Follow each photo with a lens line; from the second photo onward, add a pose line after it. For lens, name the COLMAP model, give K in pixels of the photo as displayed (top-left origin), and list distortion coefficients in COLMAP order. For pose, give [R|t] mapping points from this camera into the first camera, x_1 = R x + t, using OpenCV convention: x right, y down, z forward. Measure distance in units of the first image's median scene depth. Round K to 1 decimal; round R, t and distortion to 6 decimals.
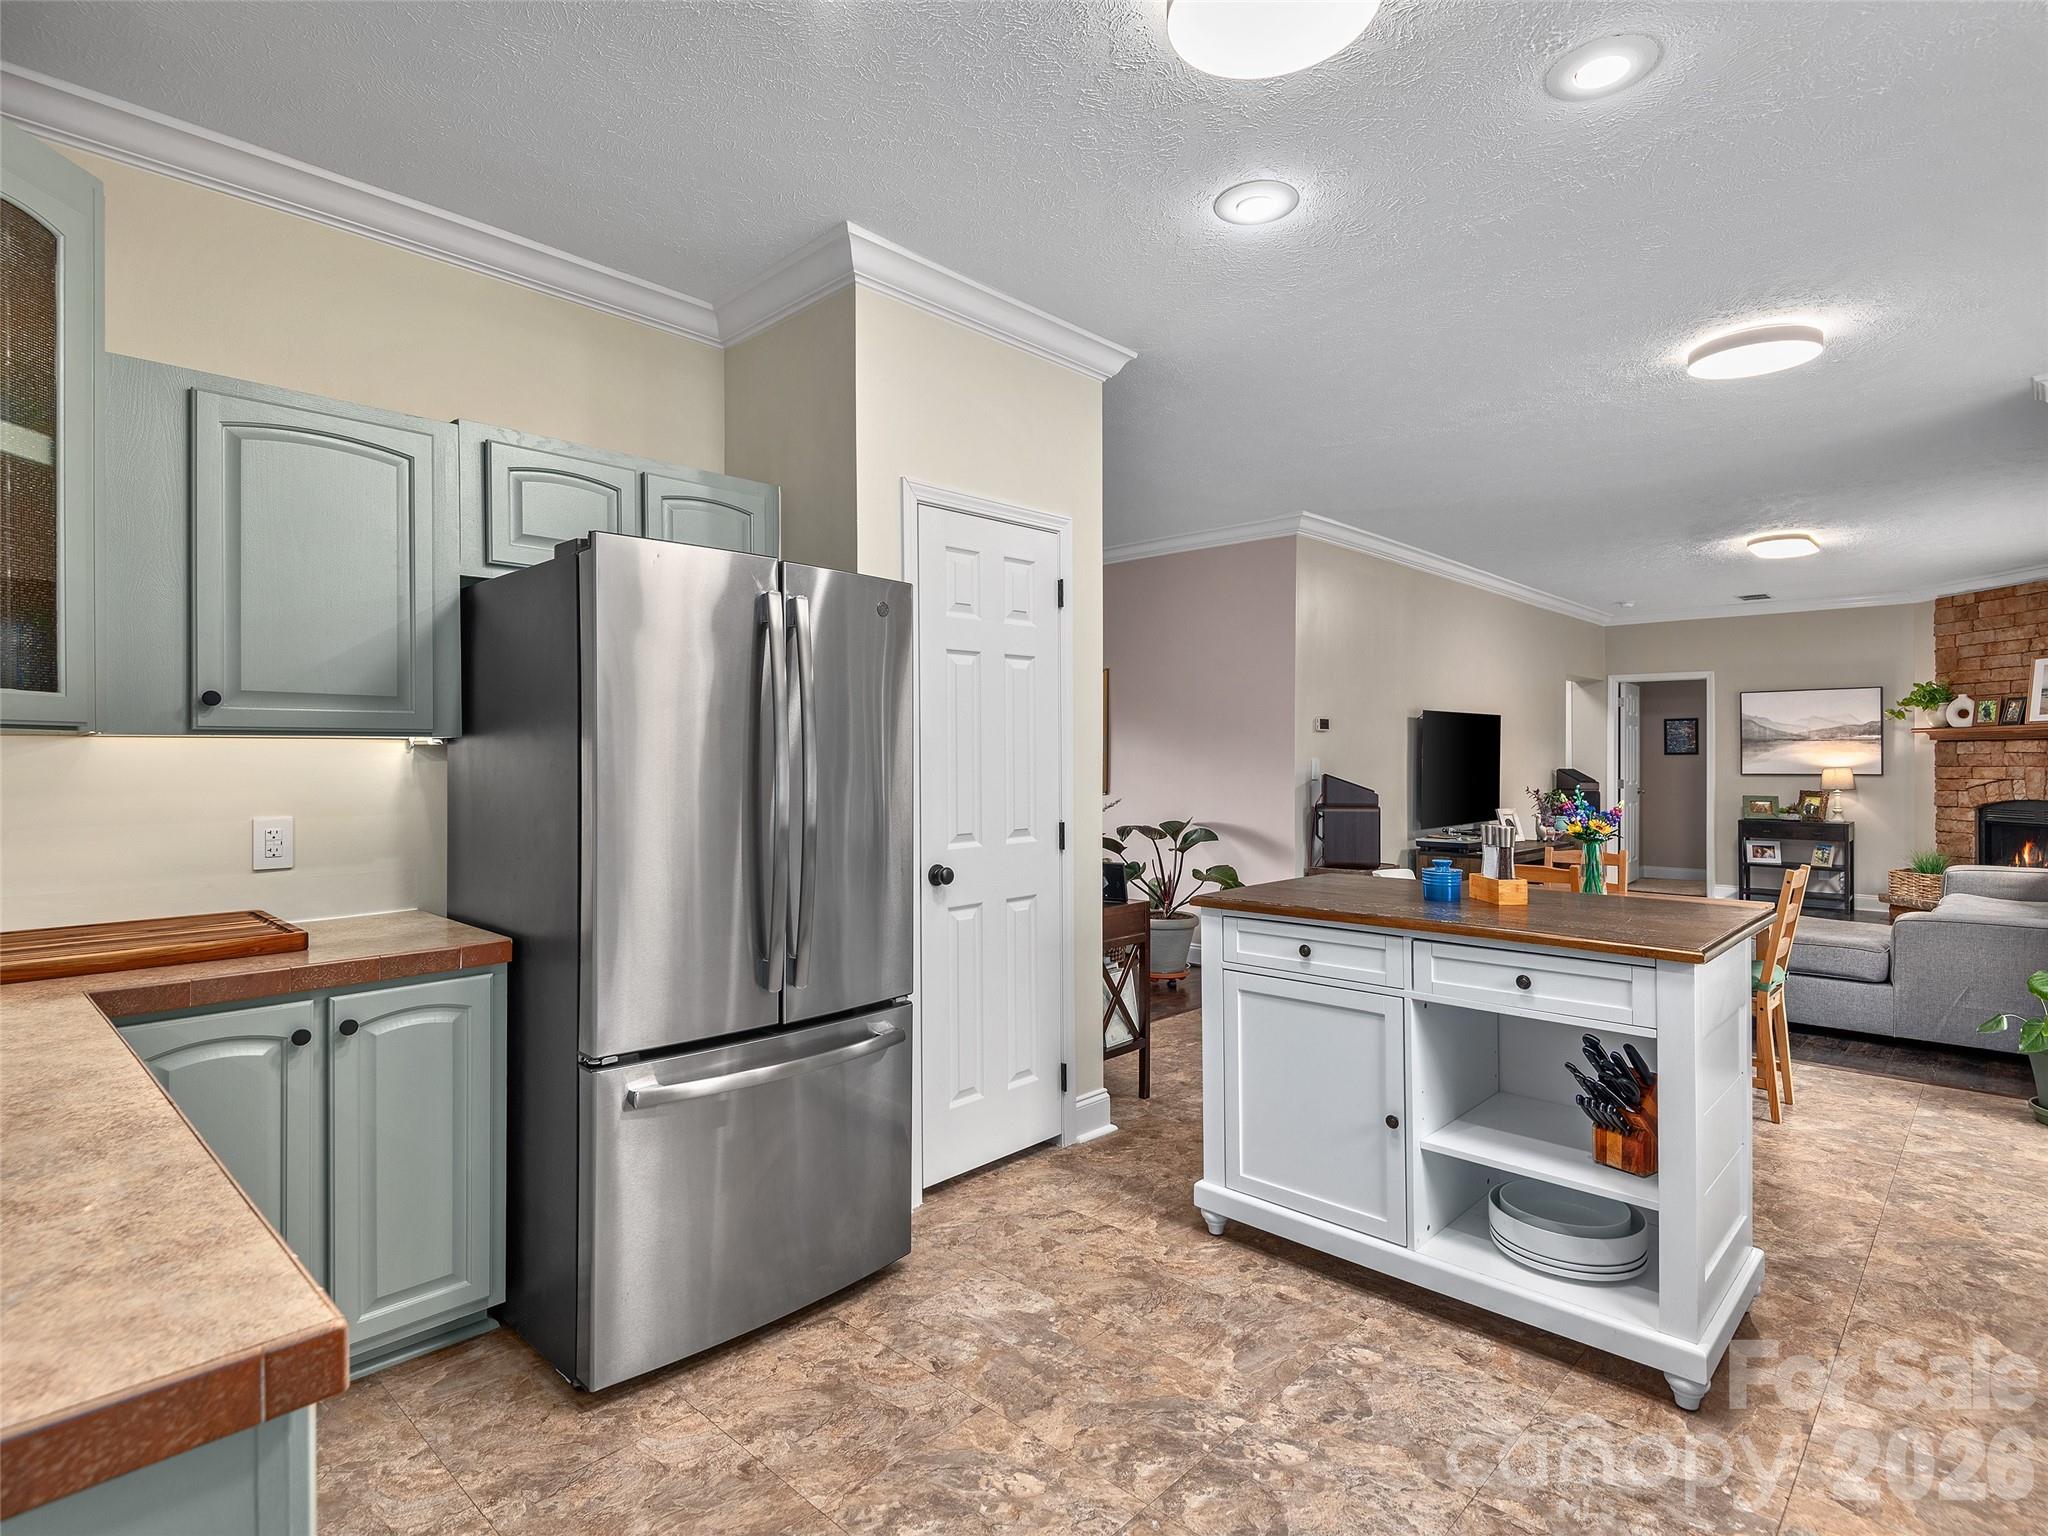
lens RADIAL K [[1070.3, 0, 1015.6], [0, 1070.3, 769.7], [0, 0, 1]] dist [0.009101, -0.005976]
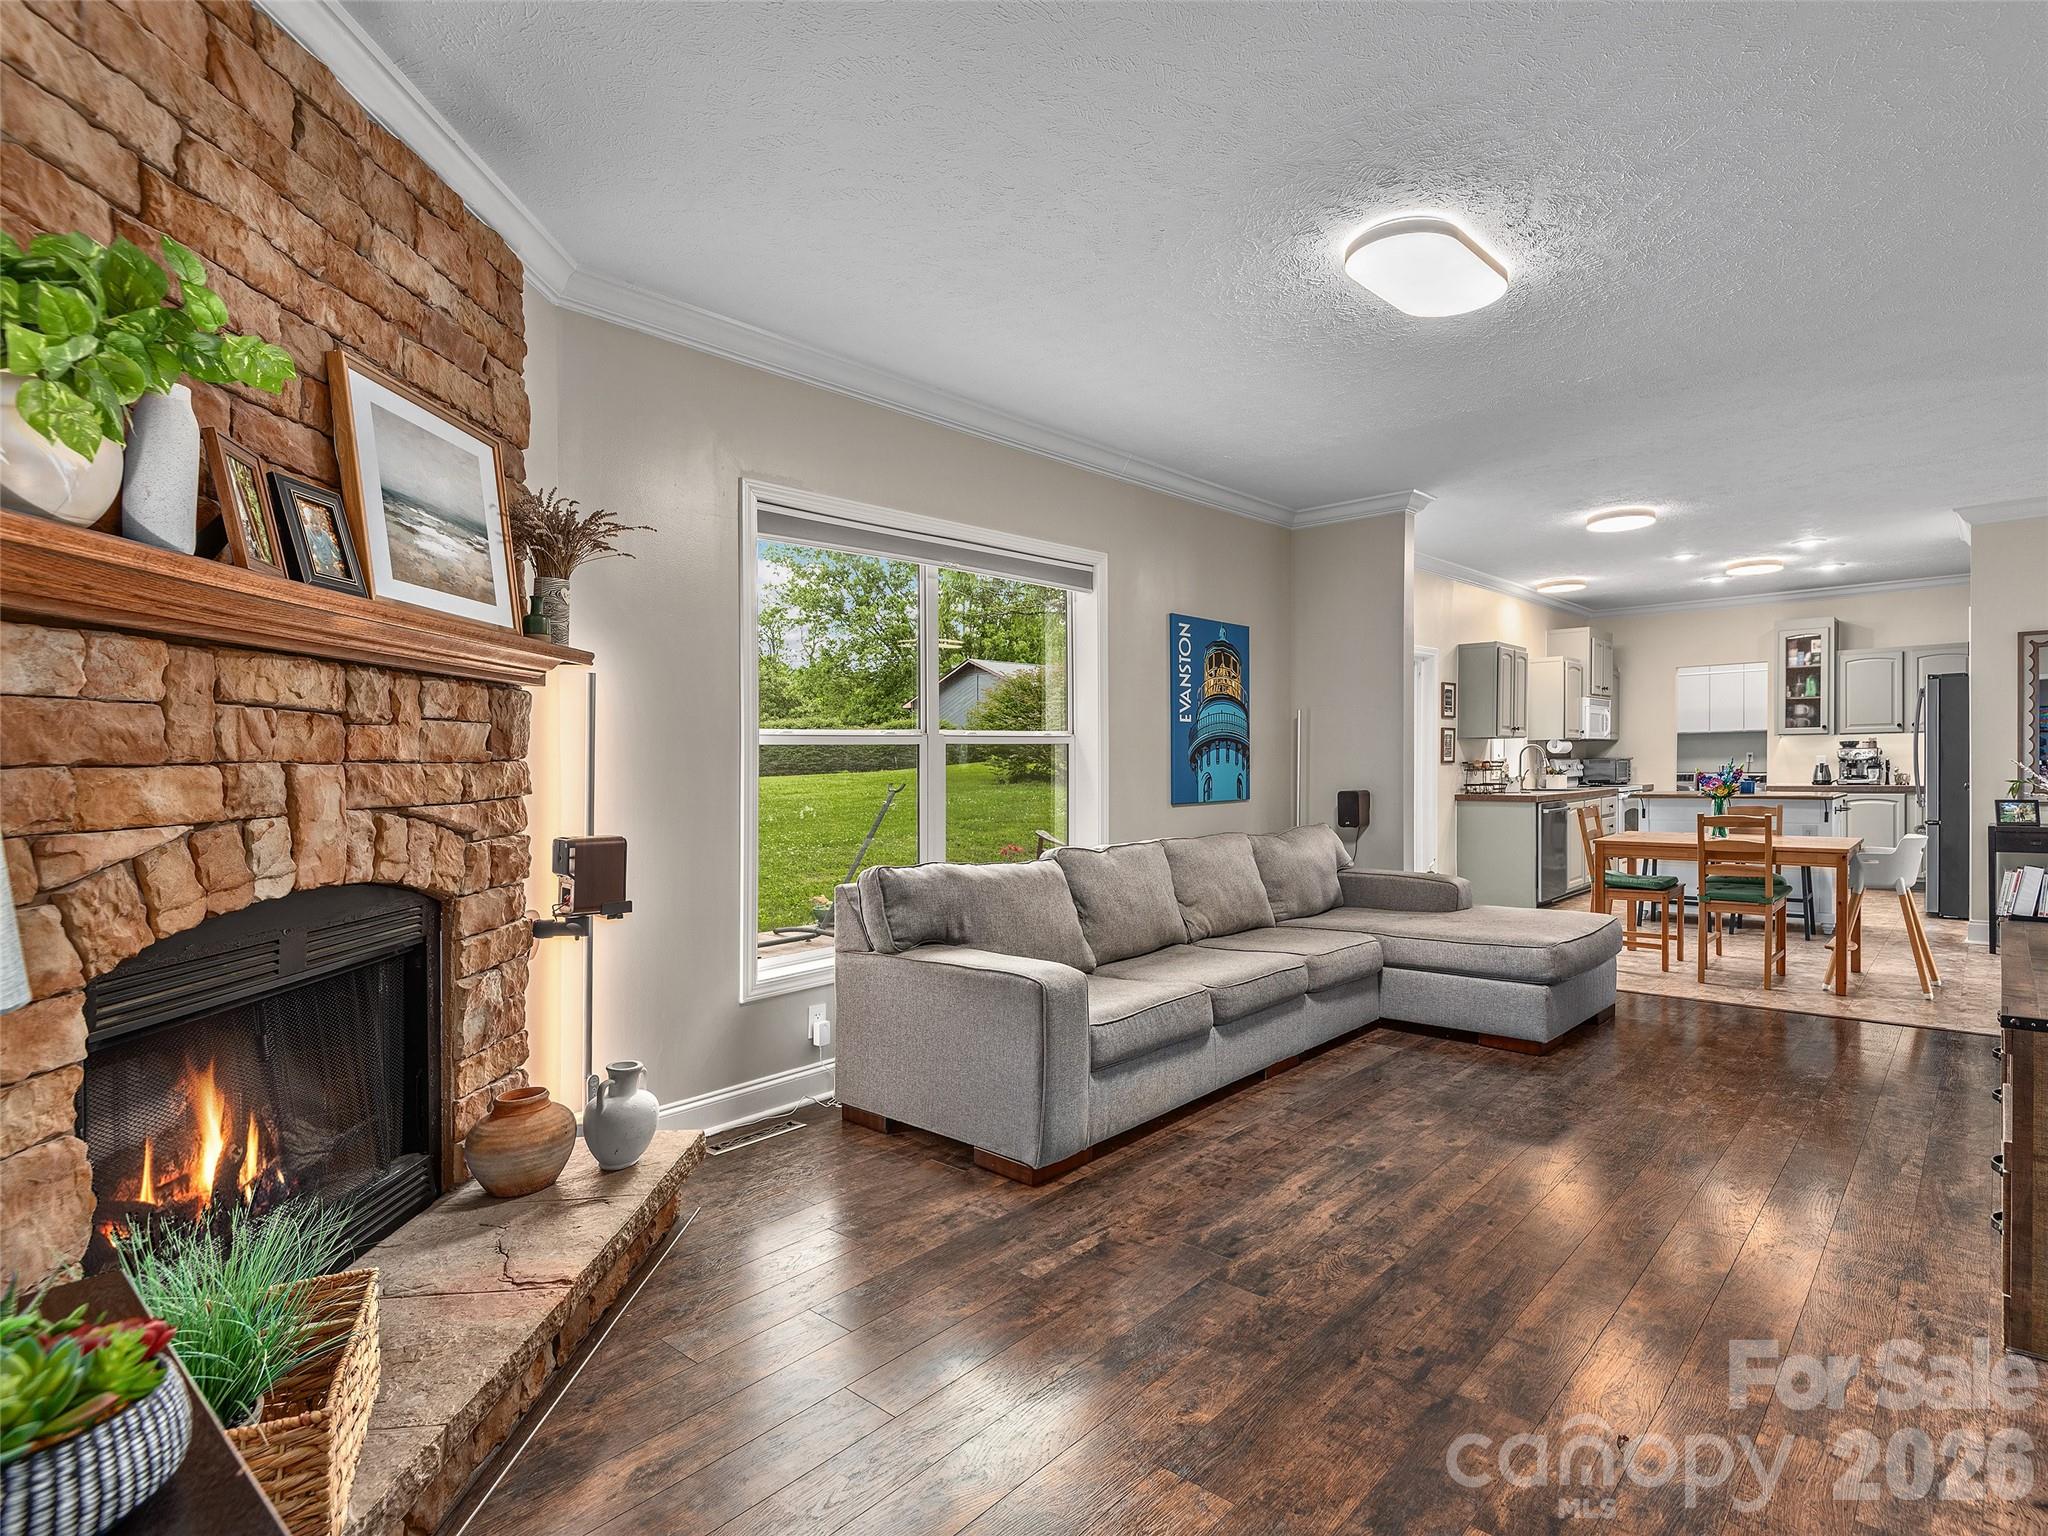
lens RADIAL K [[1070.3, 0, 1077.7], [0, 1070.3, 803.7], [0, 0, 1]] dist [0.009101, -0.005976]
pose [[-0.998689, 0.020454, -0.046925, 0.693826], [0.018146, 0.998629, 0.049109, -0.002352], [0.047865, 0.048193, -0.997691, 1.140946]]
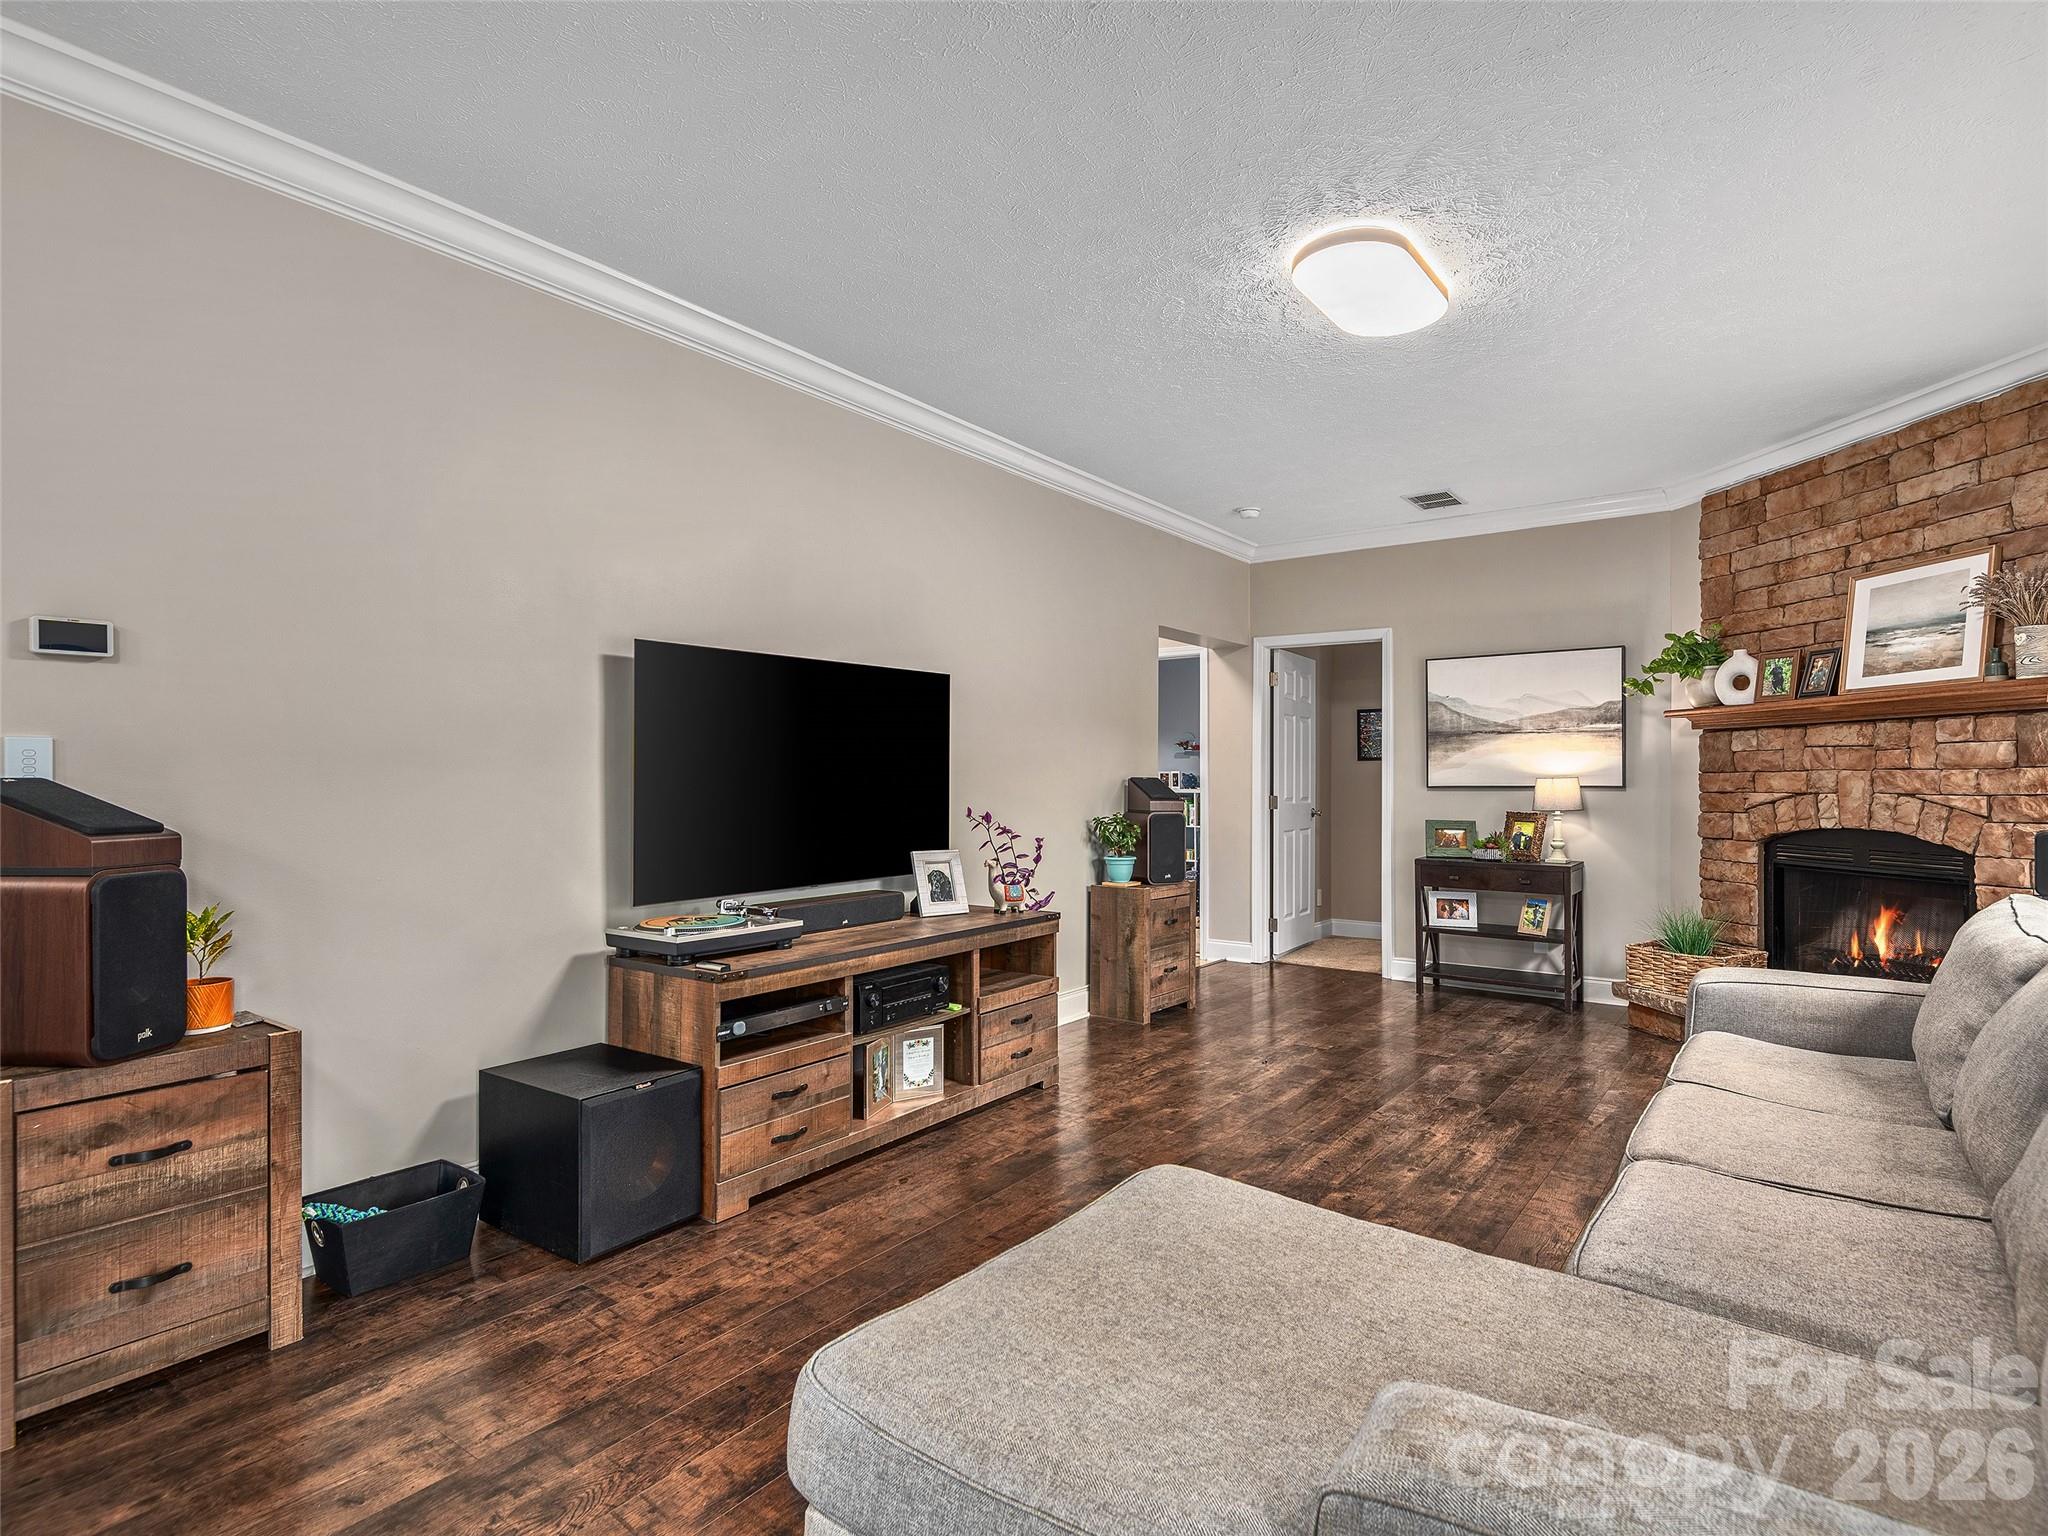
lens RADIAL K [[1070.3, 0, 1007.0], [0, 1070.3, 797.5], [0, 0, 1]] dist [0.009101, -0.005976]
pose [[0.994078, -0.002663, 0.108636, 0.395061], [0.001712, 0.999959, 0.008845, 0.005064], [-0.108655, -0.008606, 0.994042, 0.432482]]
